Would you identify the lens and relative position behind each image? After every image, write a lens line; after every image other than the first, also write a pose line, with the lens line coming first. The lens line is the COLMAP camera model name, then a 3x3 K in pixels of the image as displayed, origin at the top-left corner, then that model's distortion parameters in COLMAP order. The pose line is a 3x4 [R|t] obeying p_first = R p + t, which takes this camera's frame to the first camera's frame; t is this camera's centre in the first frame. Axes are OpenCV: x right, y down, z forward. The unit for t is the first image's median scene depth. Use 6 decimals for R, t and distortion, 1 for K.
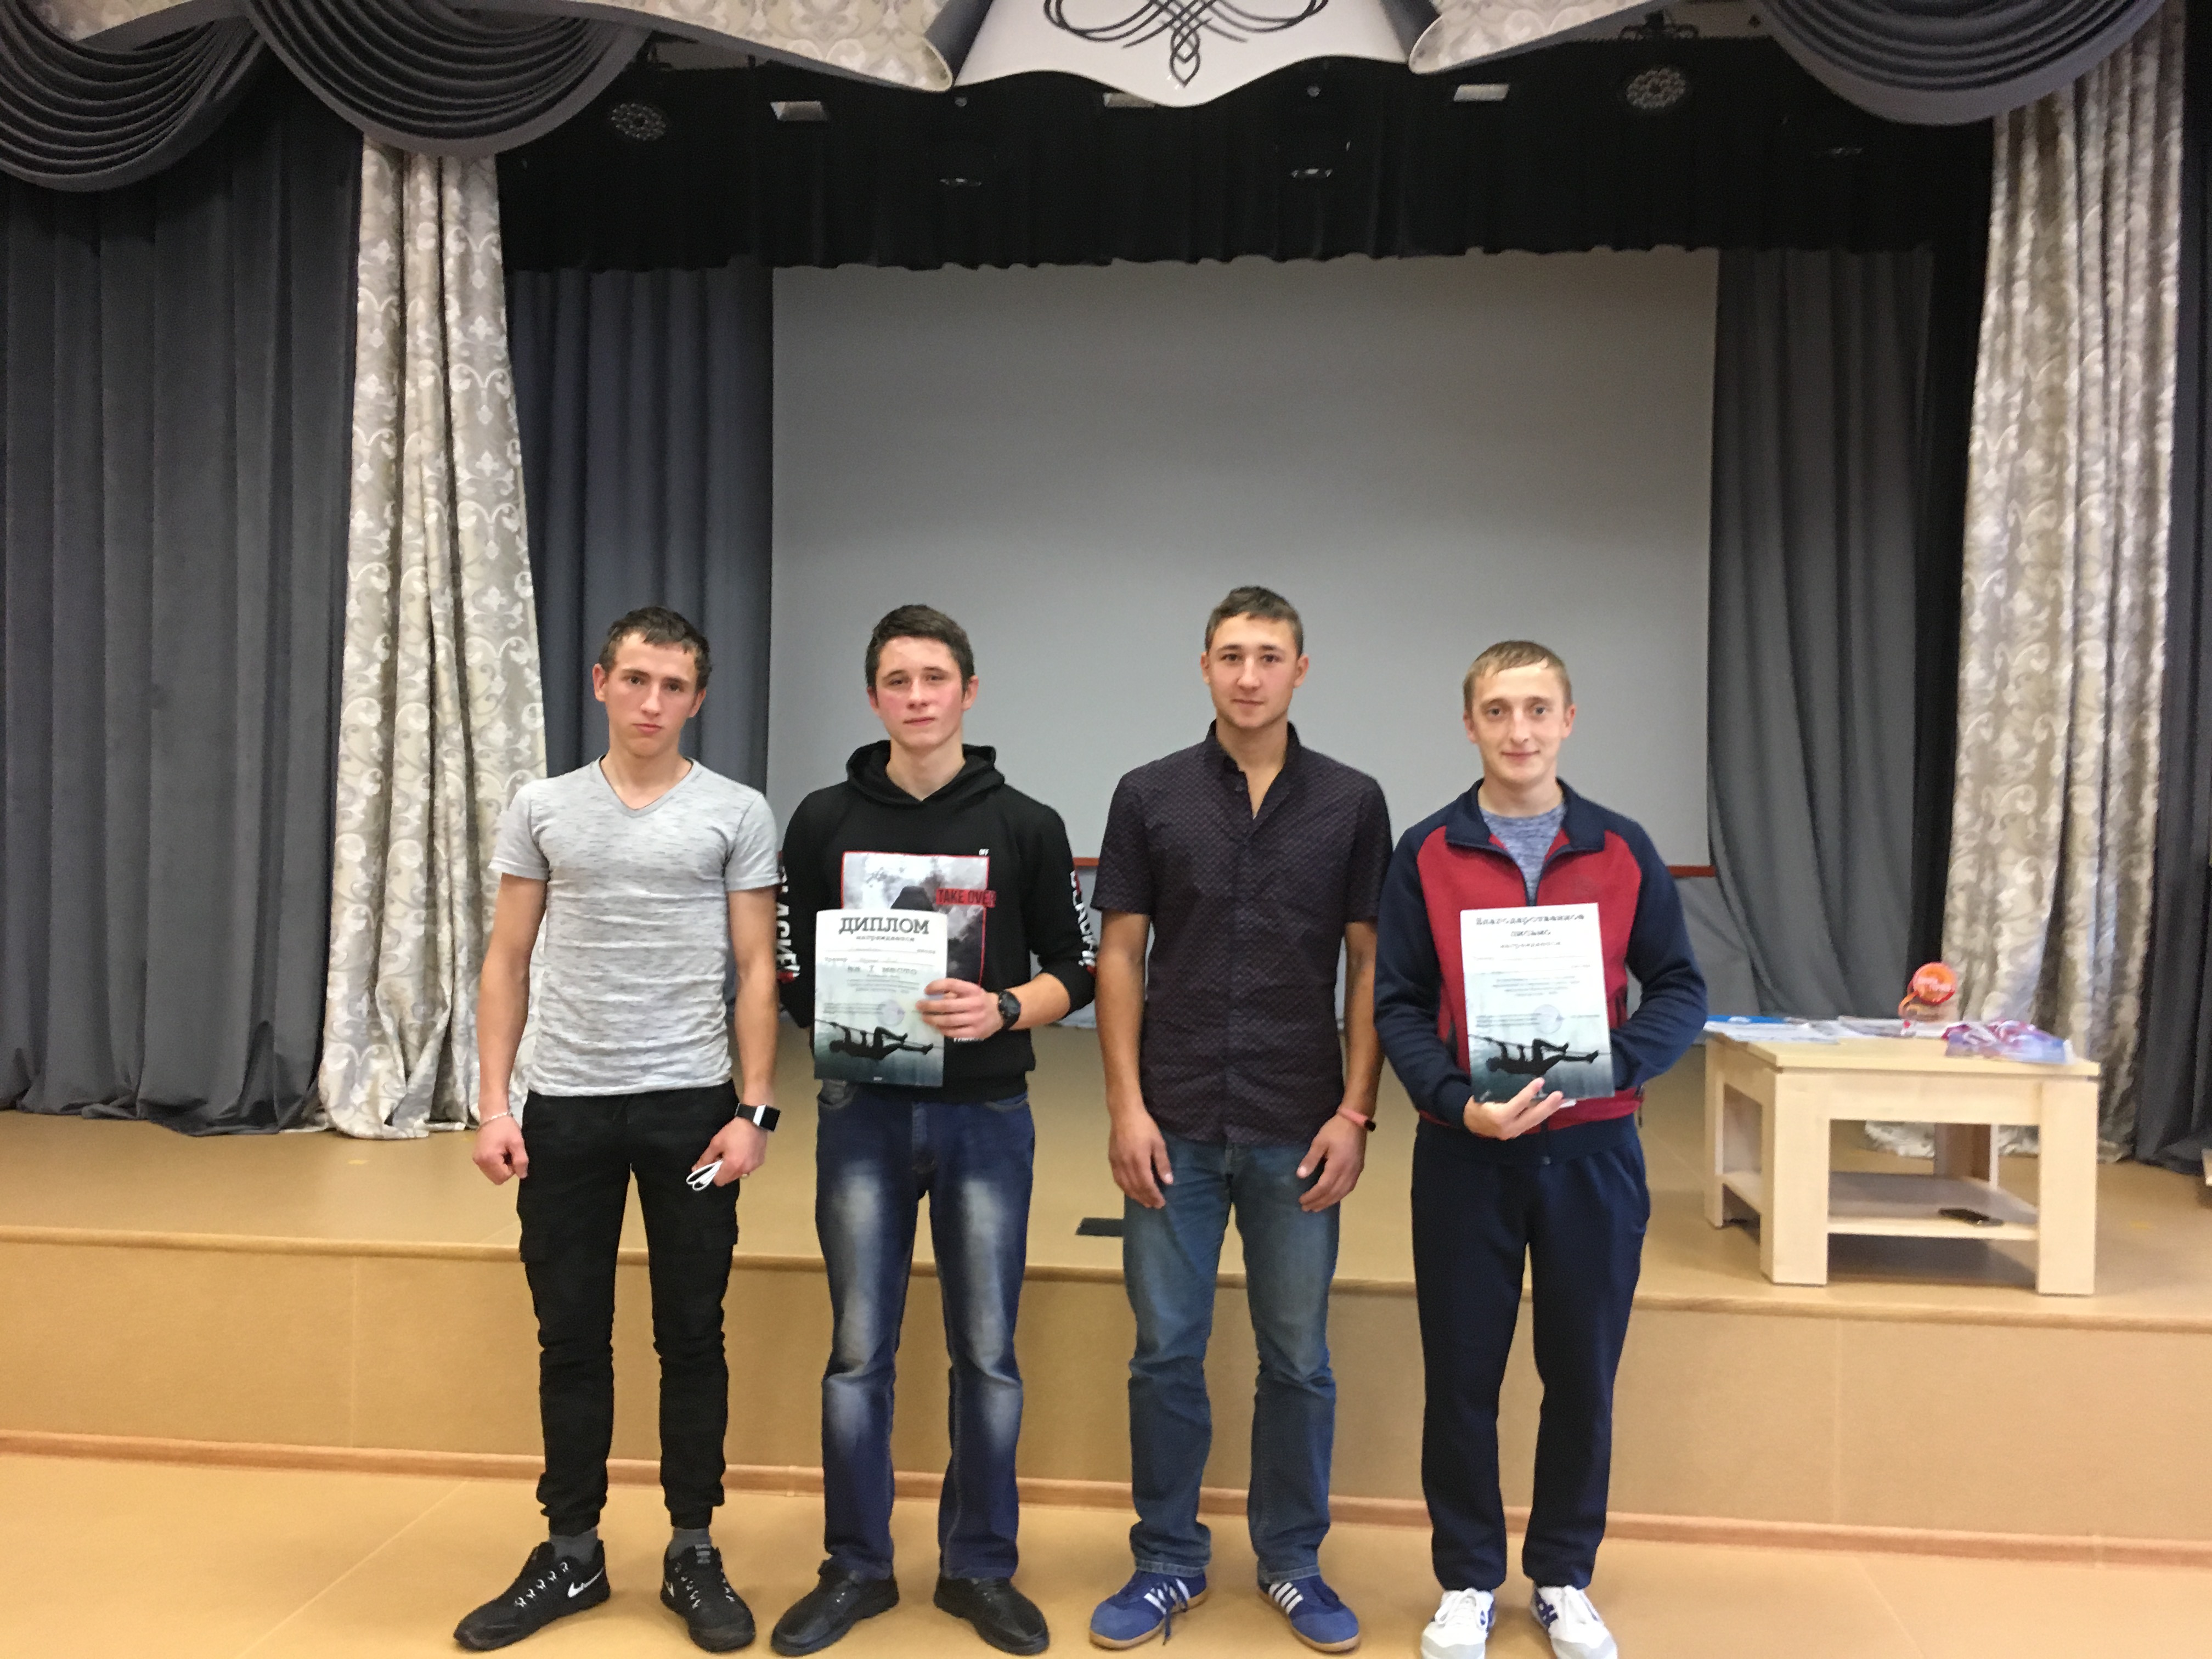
lens RADIAL K [[1913.4, 0, 1110.9], [0, 1913.4, 823.1], [0, 0, 1]] dist [0.096544, -0.162363]
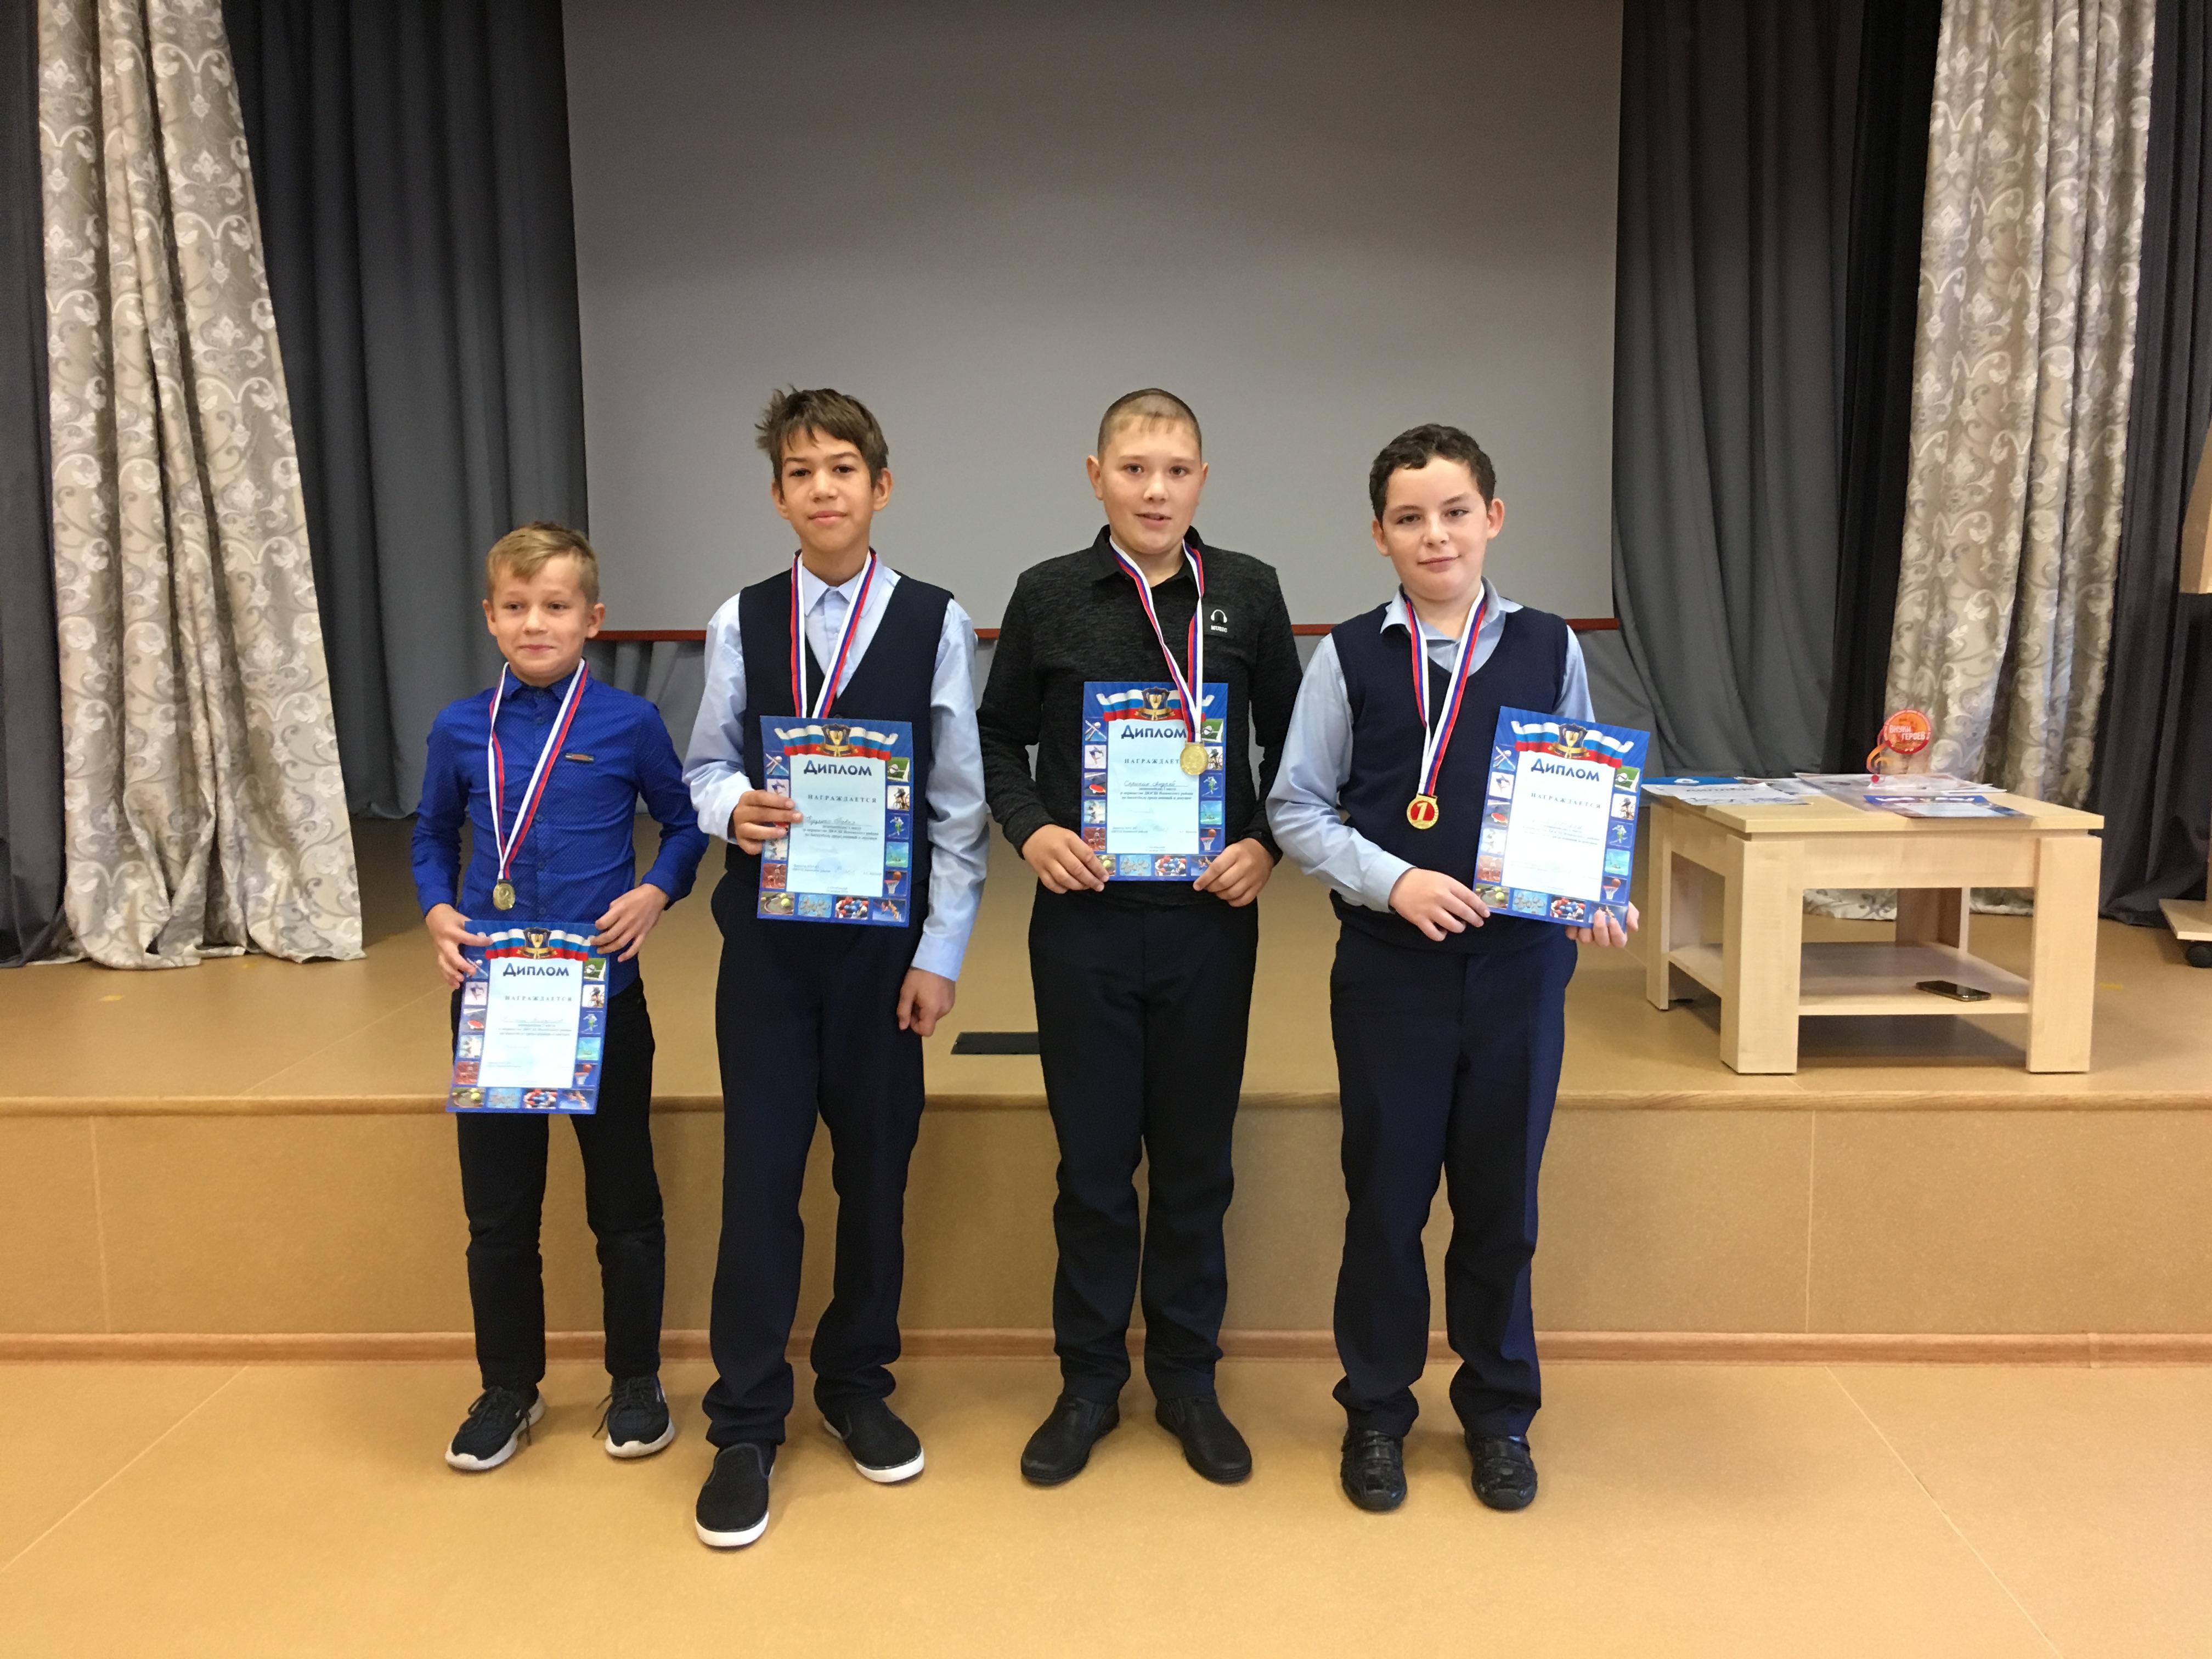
lens RADIAL K [[1913.4, 0, 1124.6], [0, 1913.4, 835.1], [0, 0, 1]] dist [0.096544, -0.162363]
pose [[0.996638, -0.036093, 0.073557, -0.000385], [0.026933, 0.992175, 0.121914, 0.009085], [-0.077382, -0.119523, 0.989811, 0.109598]]
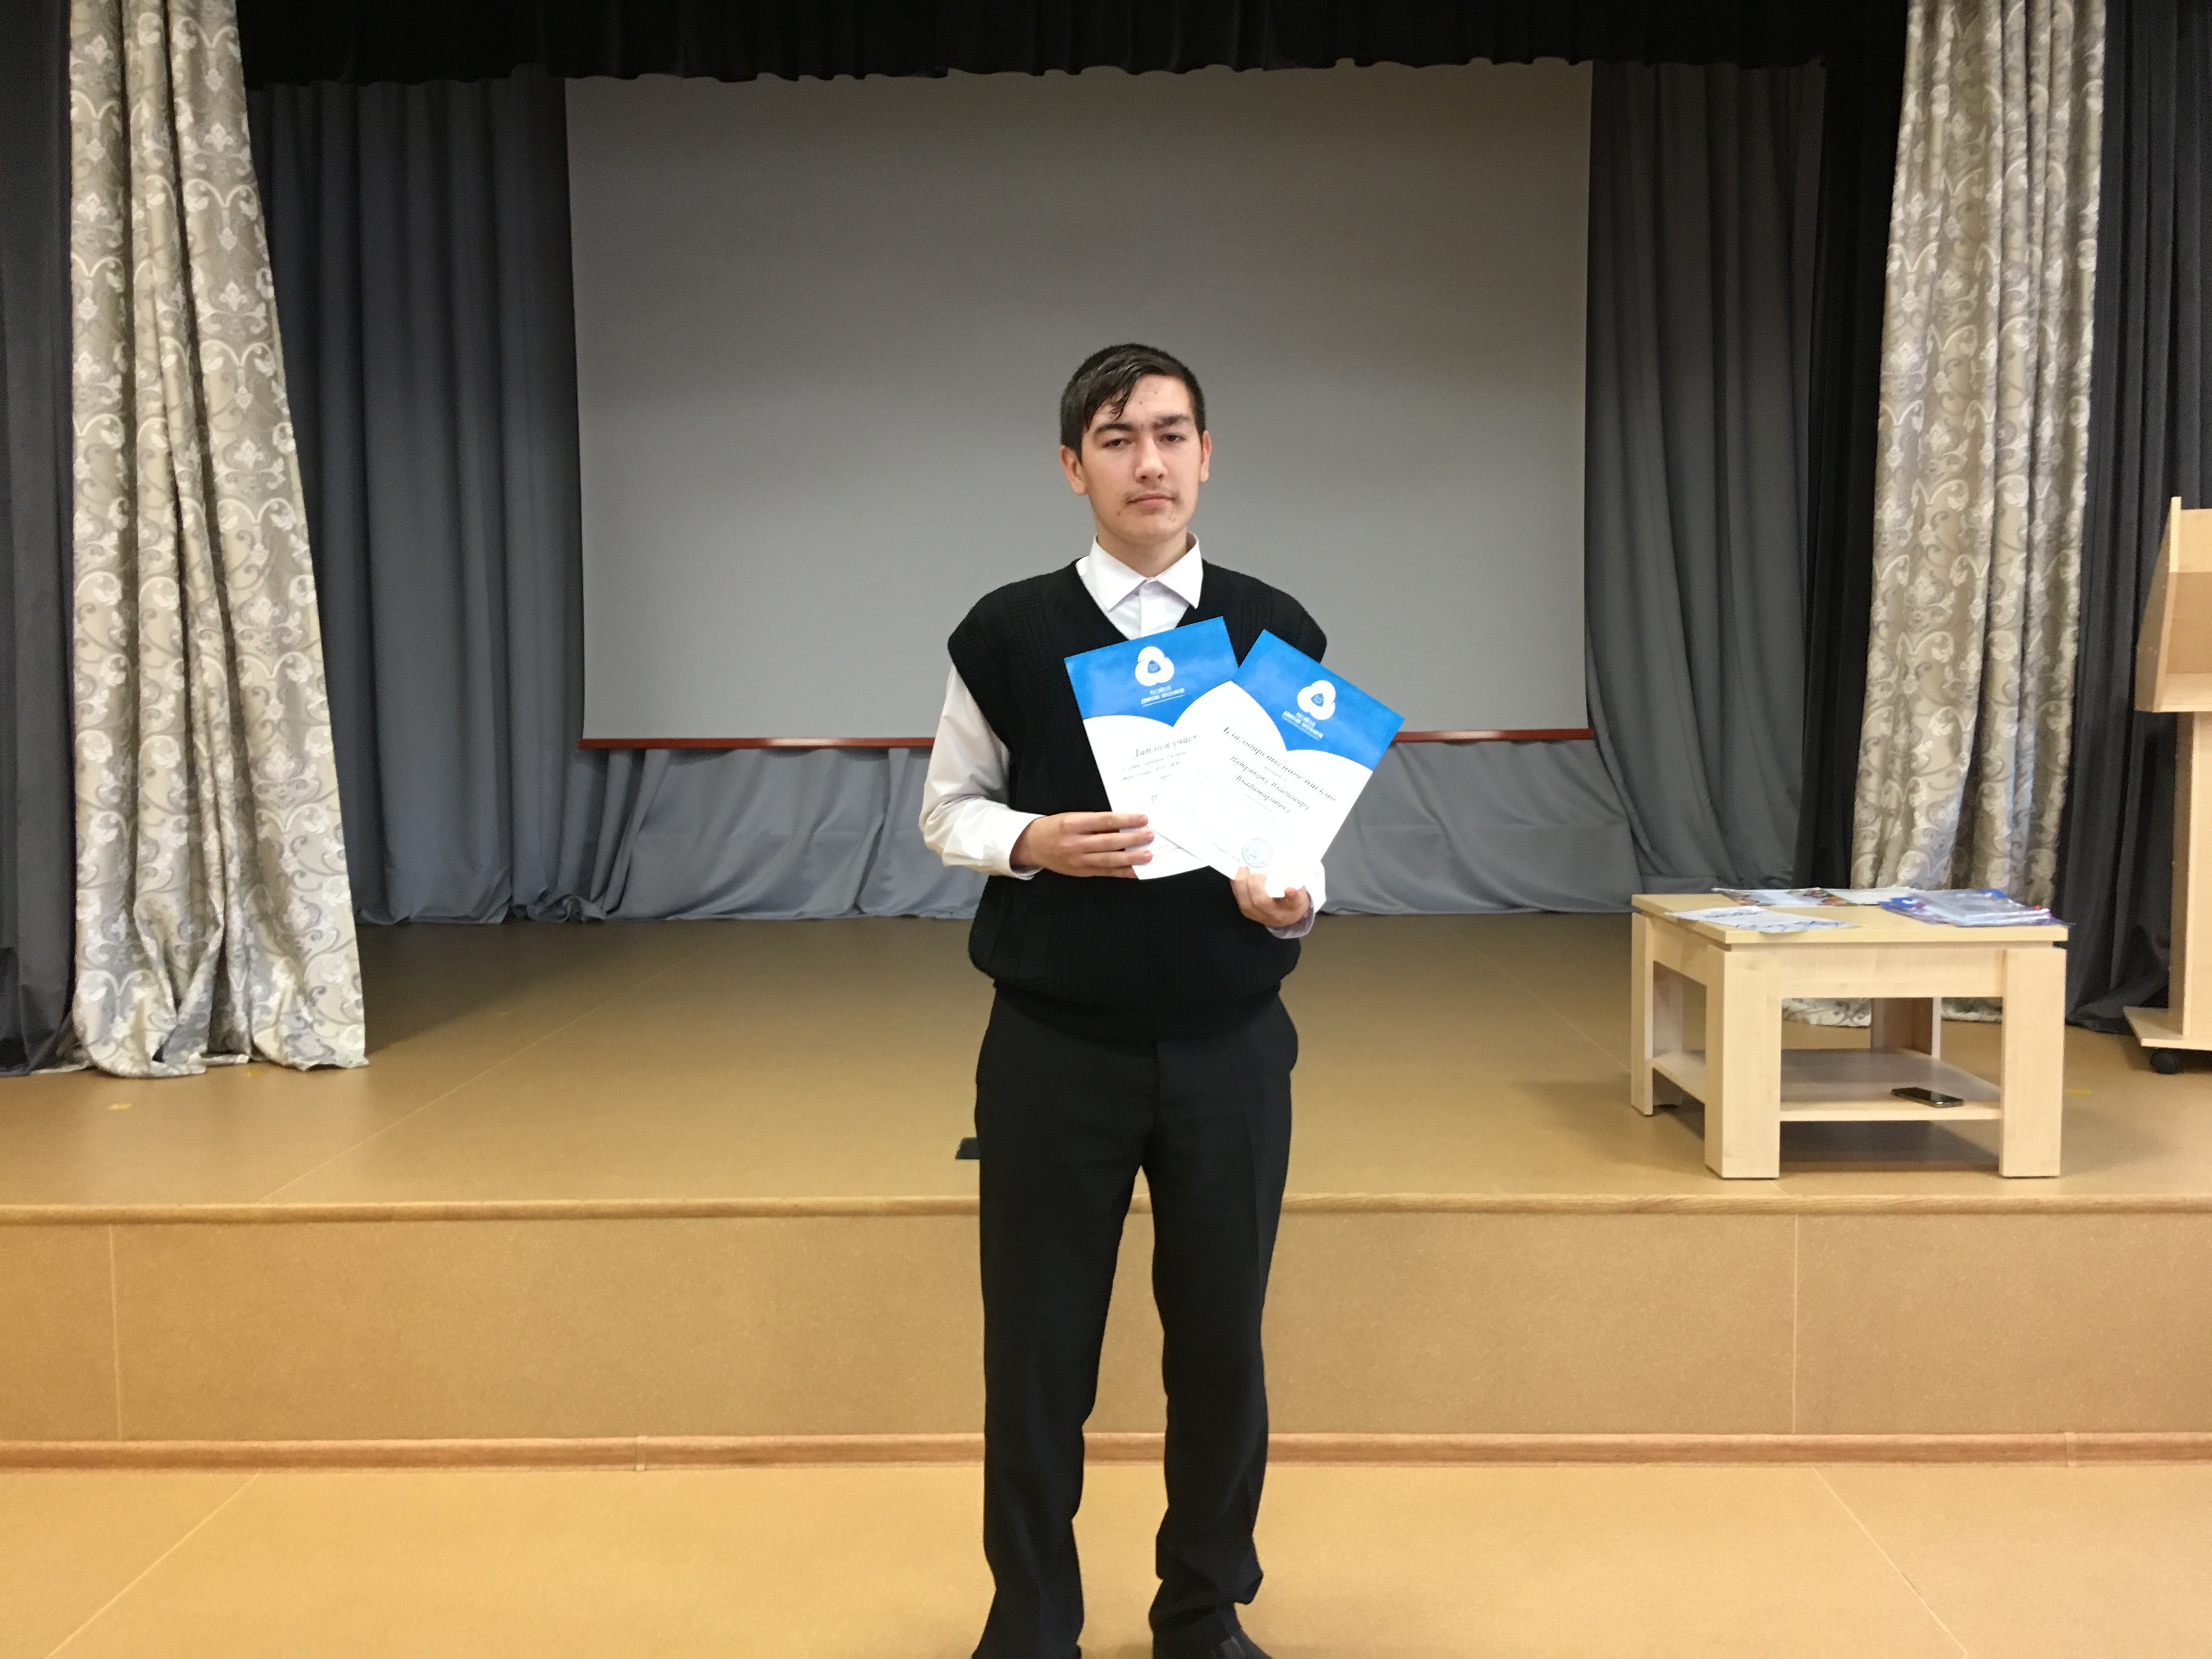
lens RADIAL K [[1913.4, 0, 1124.3], [0, 1913.4, 829.6], [0, 0, 1]] dist [0.096544, -0.162363]
pose [[0.995515, -0.030928, 0.089405, -0.011705], [0.024956, 0.997430, 0.067158, 0.003168], [-0.091252, -0.064626, 0.993729, 0.089601]]
